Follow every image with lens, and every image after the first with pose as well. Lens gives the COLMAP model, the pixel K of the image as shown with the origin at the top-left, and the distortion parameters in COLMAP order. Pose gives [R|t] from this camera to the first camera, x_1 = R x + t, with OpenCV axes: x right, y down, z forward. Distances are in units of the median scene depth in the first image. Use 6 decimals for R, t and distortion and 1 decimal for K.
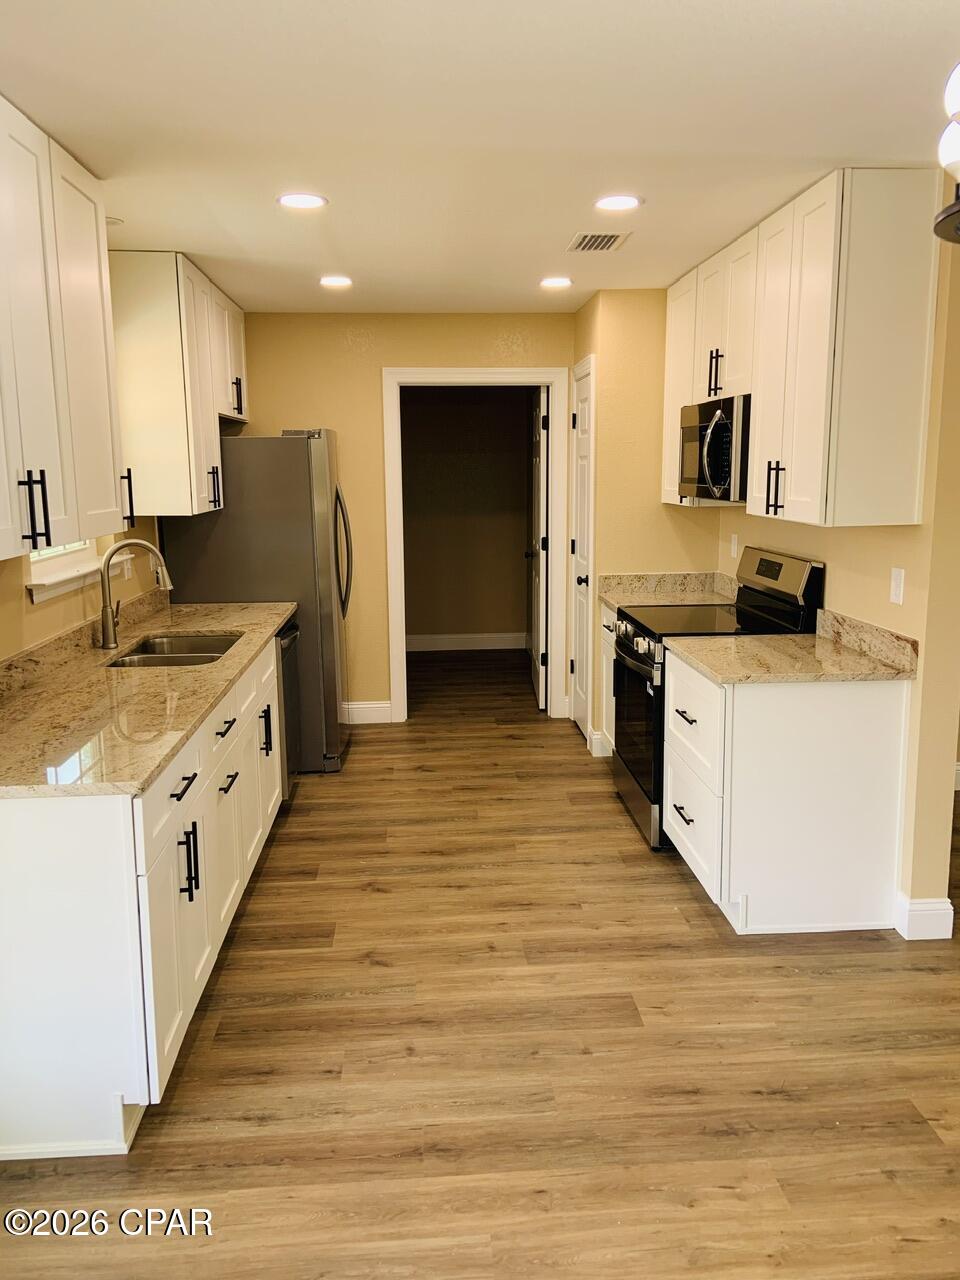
lens RADIAL K [[972.5, 0, 480.0], [0, 972.5, 640.0], [0, 0, 1]] dist [0.006524, 0.002172]
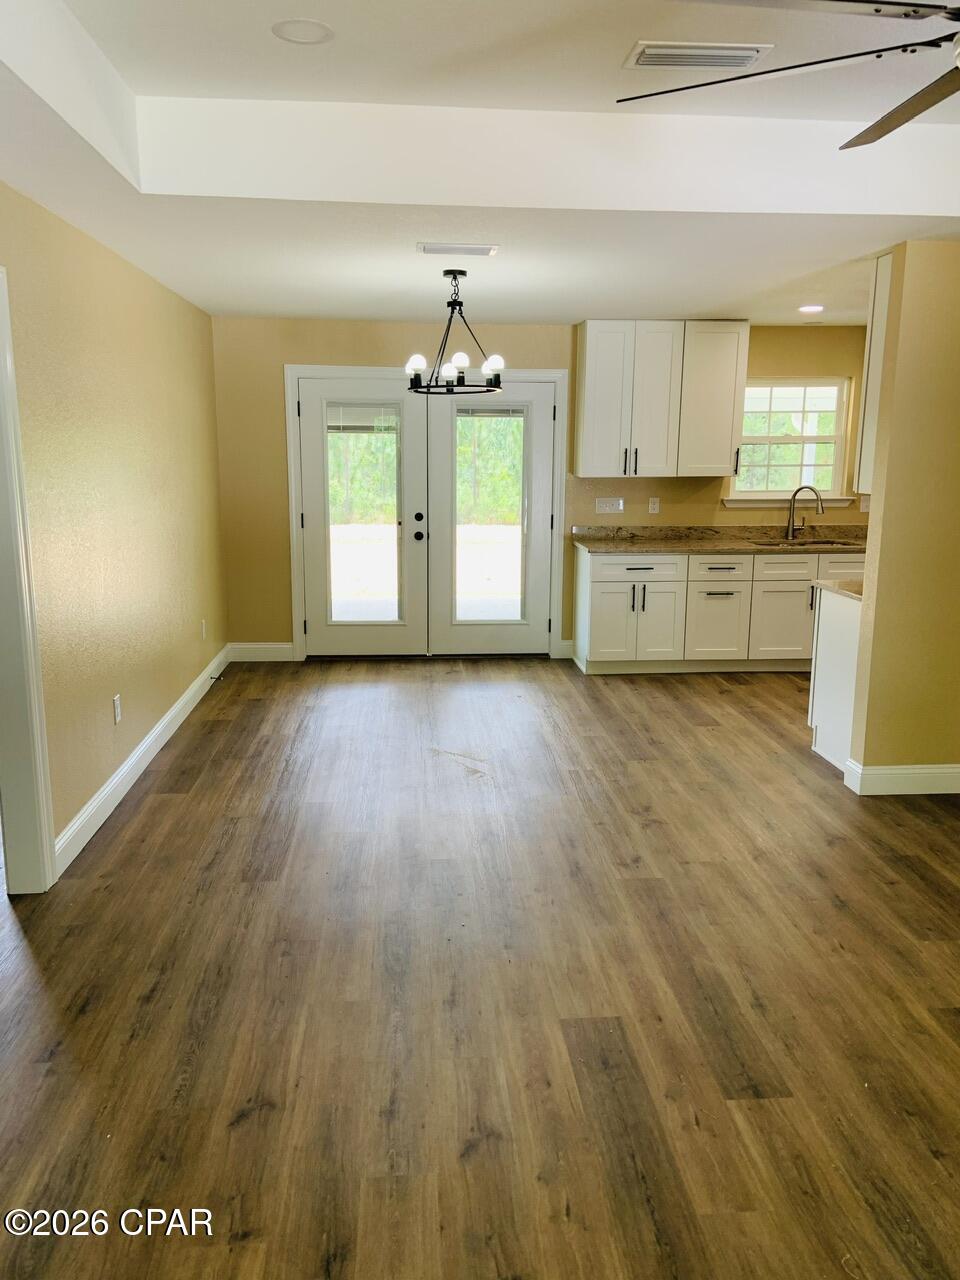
lens RADIAL K [[972.5, 0, 480.0], [0, 972.5, 640.0], [0, 0, 1]] dist [0.006524, 0.002172]
pose [[0.012435, 0.217211, -0.976045, 2.267961], [-0.179802, 0.960696, 0.211505, -0.143296], [0.983624, 0.172865, 0.051001, 0.436562]]
